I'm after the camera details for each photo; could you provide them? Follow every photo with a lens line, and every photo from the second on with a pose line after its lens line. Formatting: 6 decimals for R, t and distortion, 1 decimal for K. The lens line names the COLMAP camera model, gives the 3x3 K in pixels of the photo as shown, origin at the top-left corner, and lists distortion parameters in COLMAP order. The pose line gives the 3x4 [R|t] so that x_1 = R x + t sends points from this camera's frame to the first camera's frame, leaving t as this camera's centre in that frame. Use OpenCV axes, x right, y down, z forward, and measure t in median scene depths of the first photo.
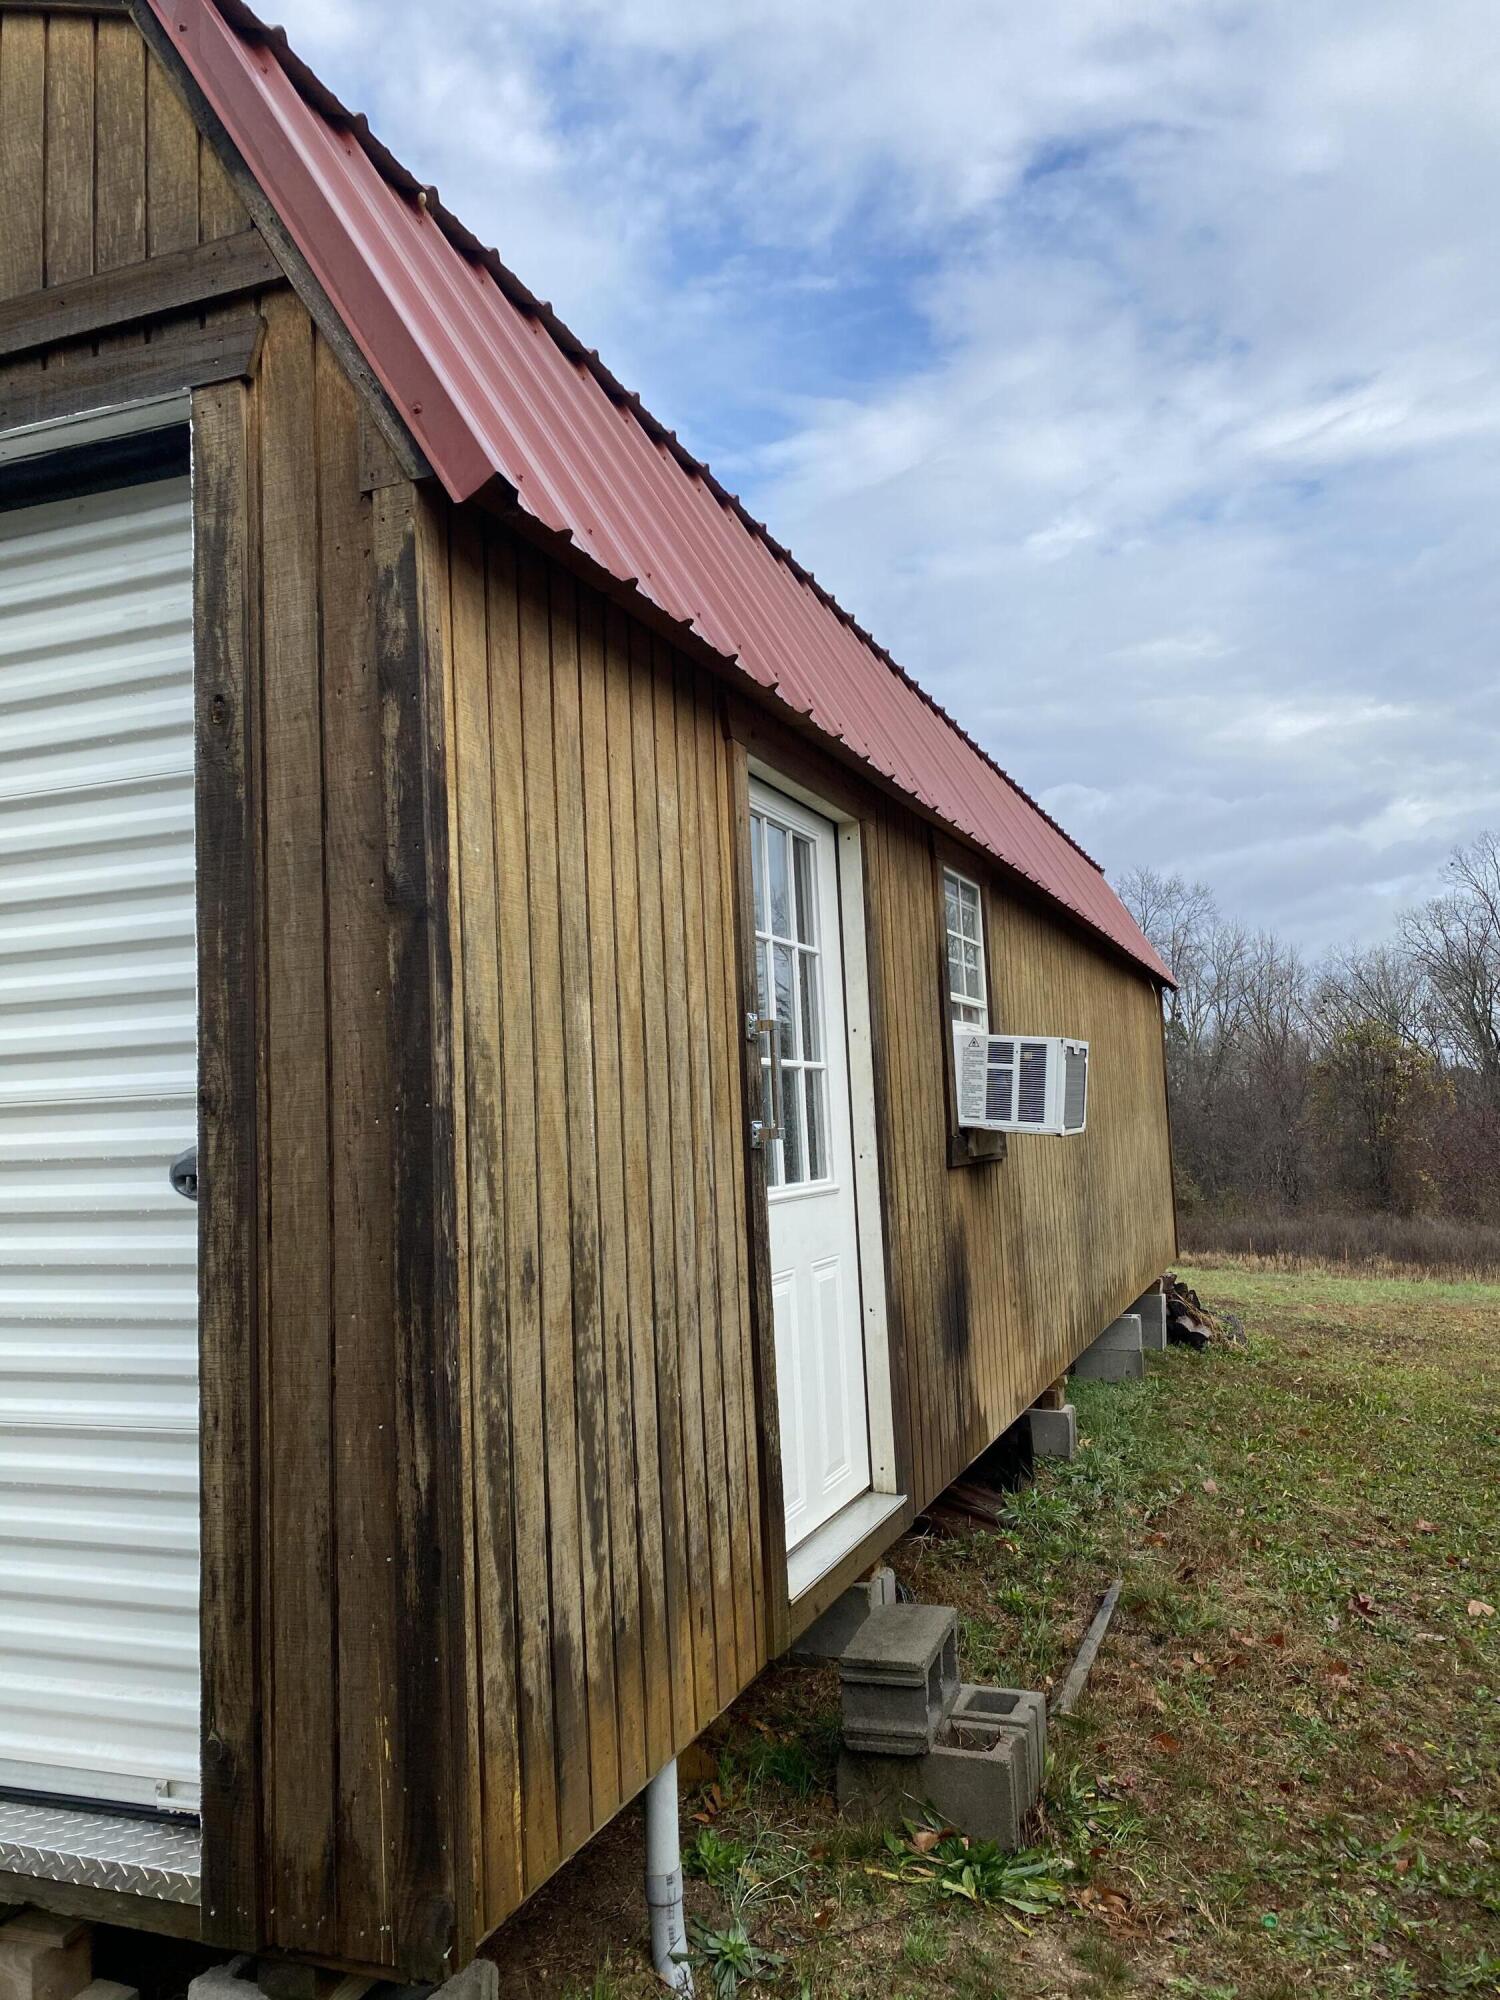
lens RADIAL K [[1572.3, 0, 750.0], [0, 1572.3, 1000.0], [0, 0, 1]] dist [0.013696, 0.002443]
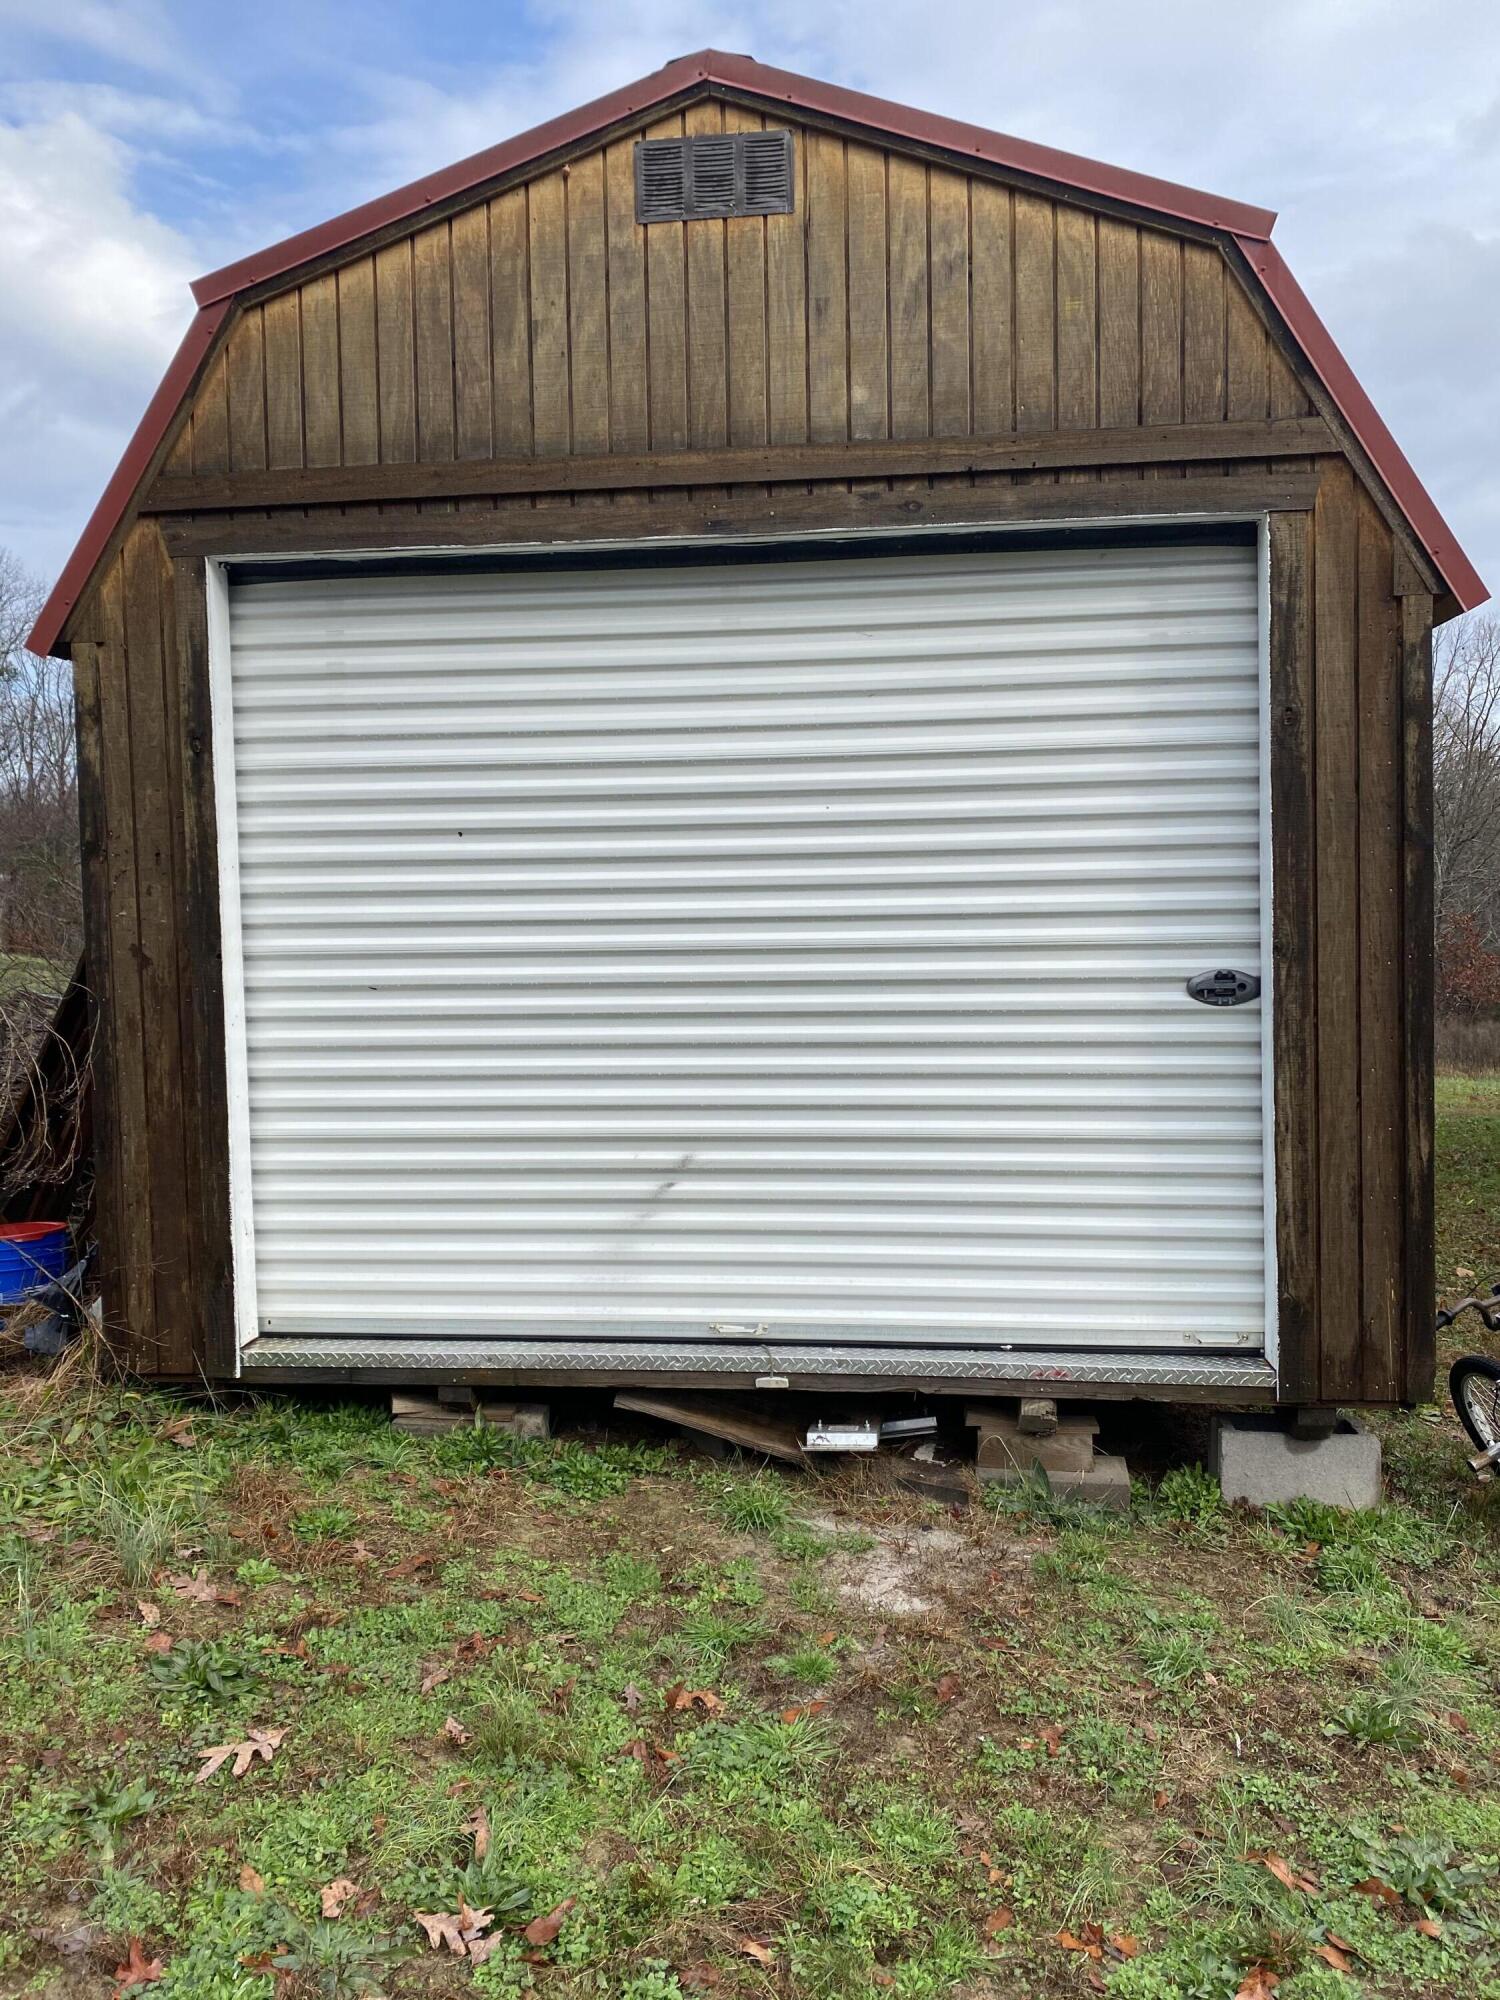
lens RADIAL K [[1572.3, 0, 750.0], [0, 1572.3, 1000.0], [0, 0, 1]] dist [0.013696, 0.002443]
pose [[0.966228, 0.004848, 0.257645, -1.363165], [-0.040701, 0.990144, 0.134008, -0.088837], [-0.254456, -0.139968, 0.956902, -0.521484]]
